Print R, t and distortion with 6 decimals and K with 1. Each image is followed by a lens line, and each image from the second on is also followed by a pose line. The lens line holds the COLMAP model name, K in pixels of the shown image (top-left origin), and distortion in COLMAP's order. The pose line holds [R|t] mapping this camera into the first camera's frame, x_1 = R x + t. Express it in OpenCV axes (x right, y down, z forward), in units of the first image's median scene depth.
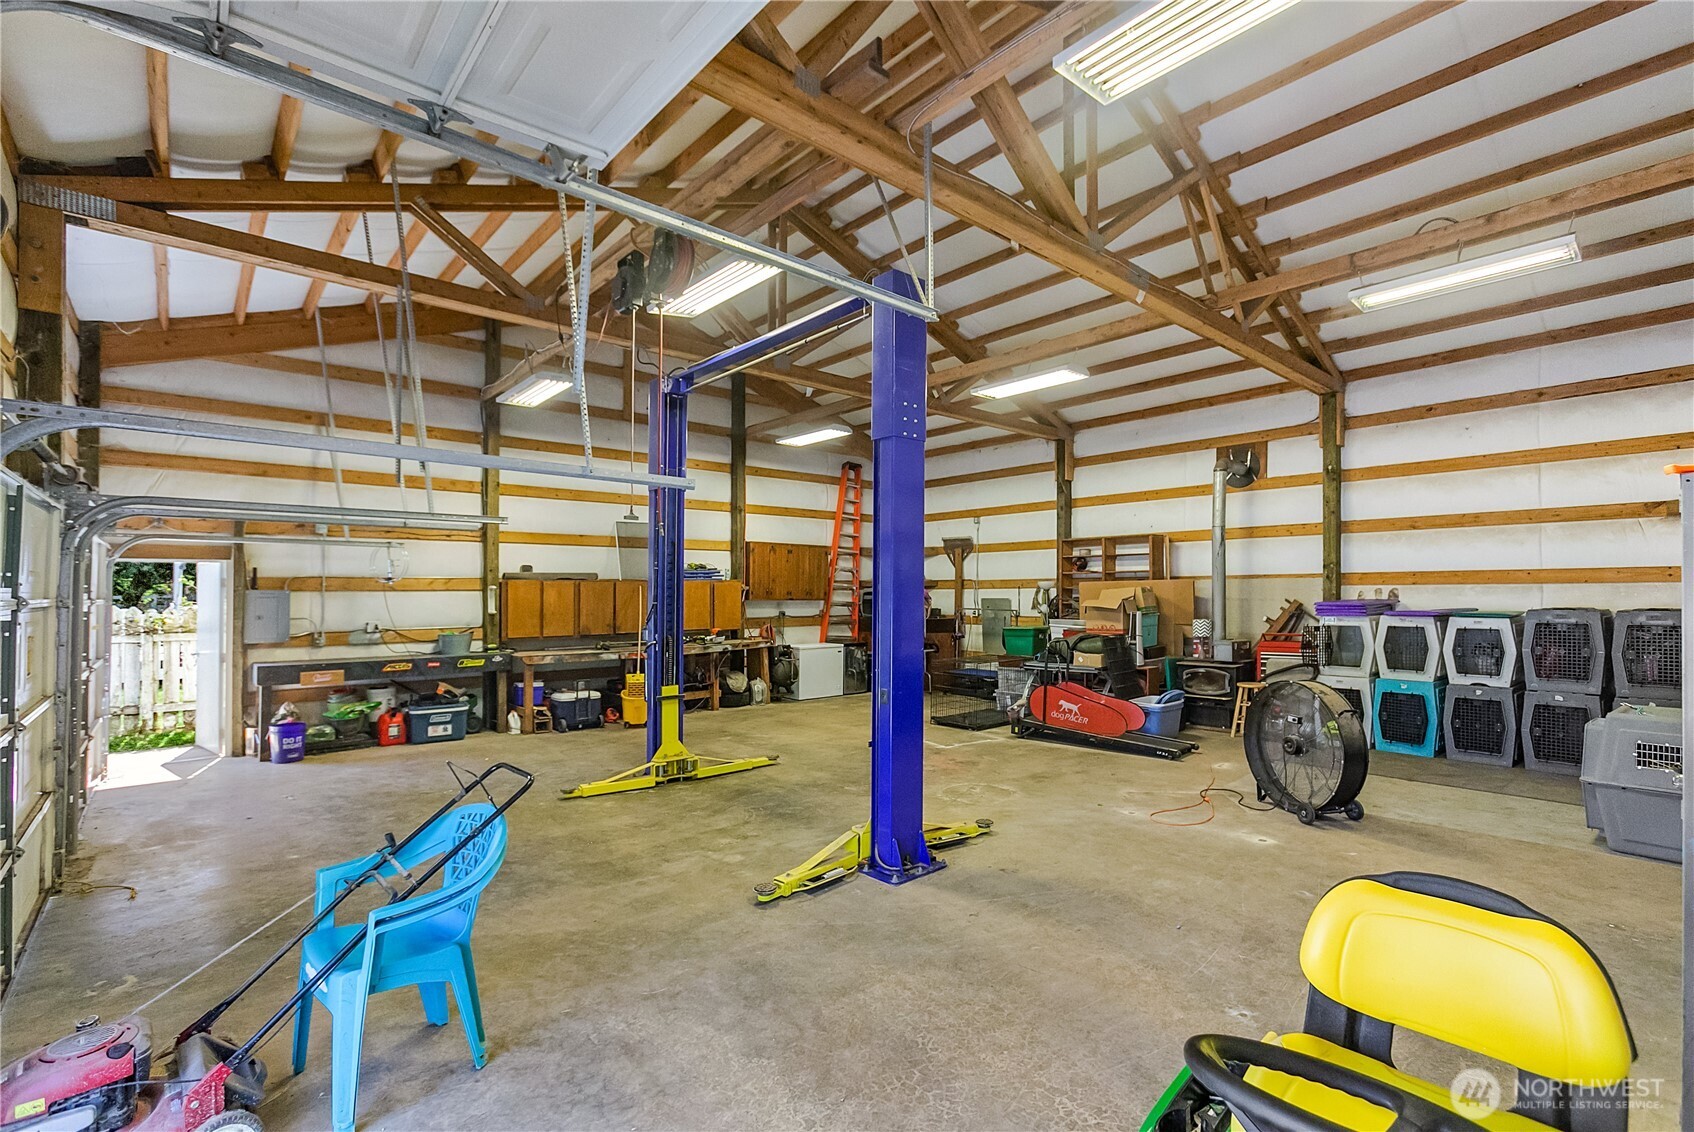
lens RADIAL K [[780.4, 0, 849.9], [0, 780.4, 586.5], [0, 0, 1]] dist [-0.019236, 0.000023]
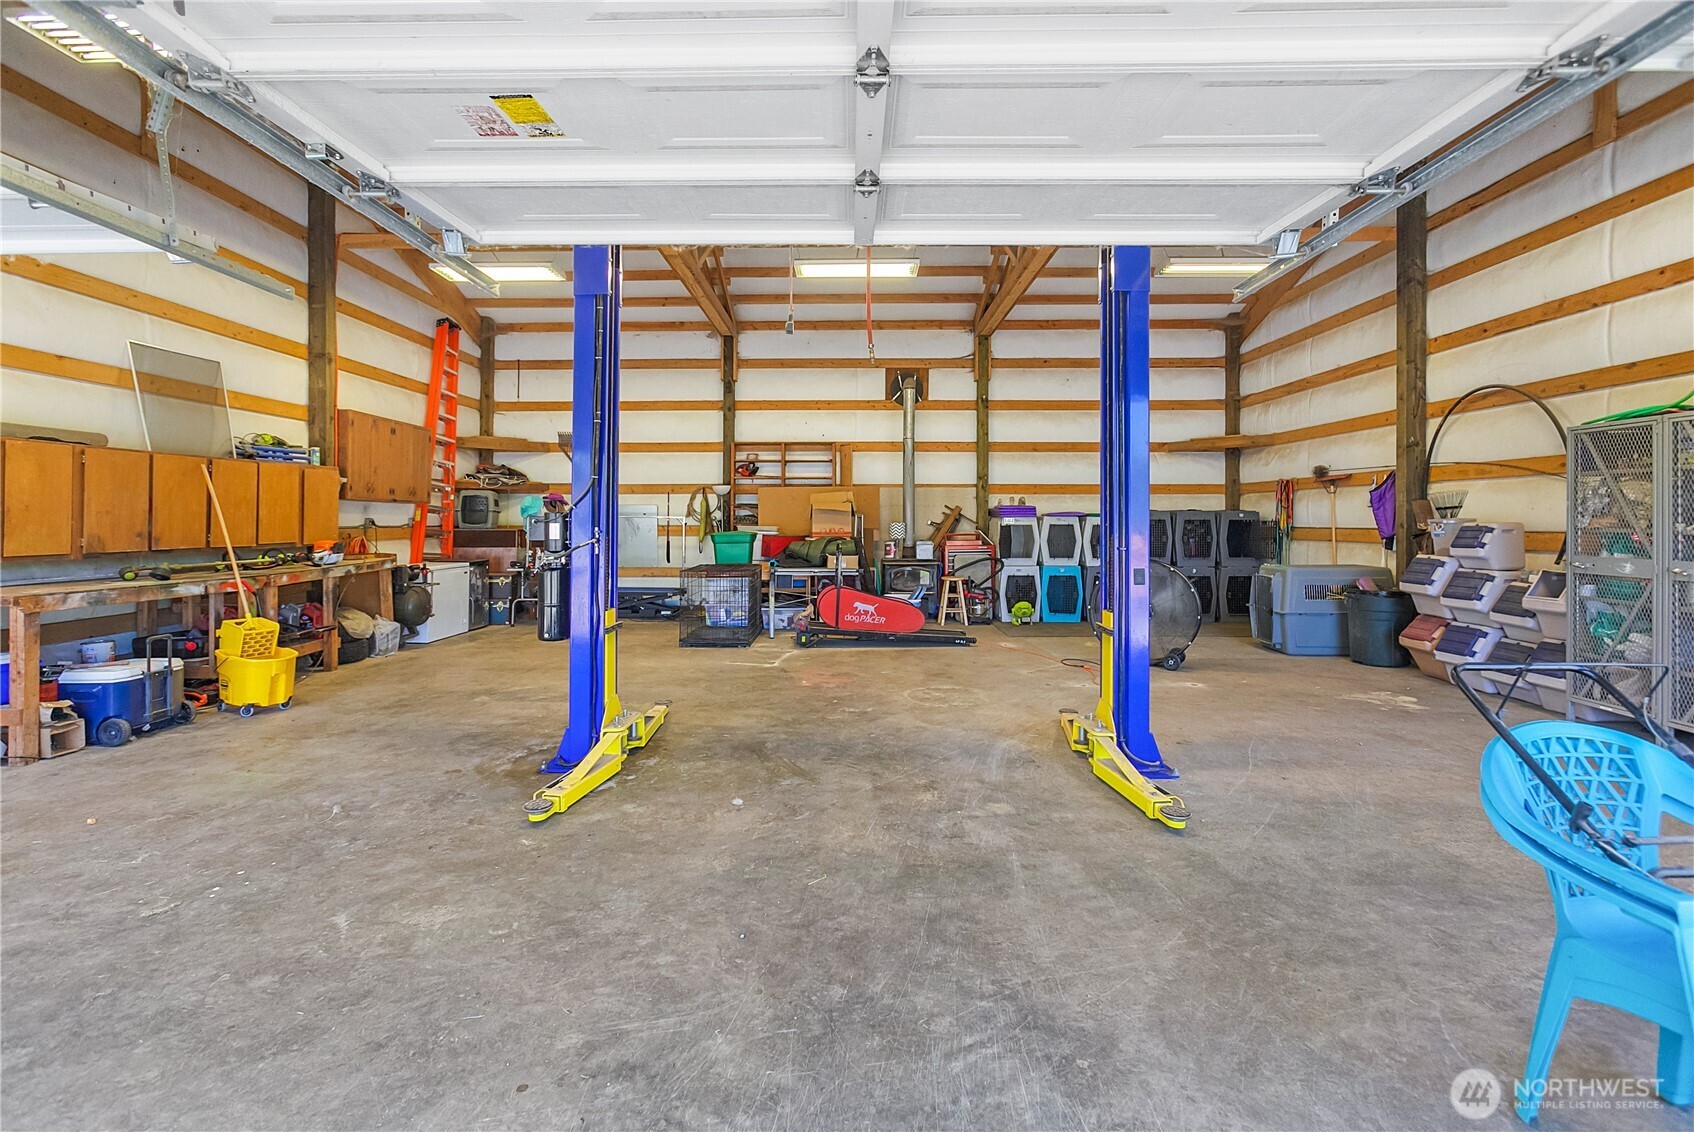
lens RADIAL K [[789.2, 0, 842.1], [0, 789.2, 521.3], [0, 0, 1]] dist [-0.016282, 0.015253]
pose [[0.674094, 0.003184, 0.738639, -0.426024], [-0.011055, 0.999922, 0.005779, 0.035340], [-0.738563, -0.012061, 0.674077, 0.313347]]
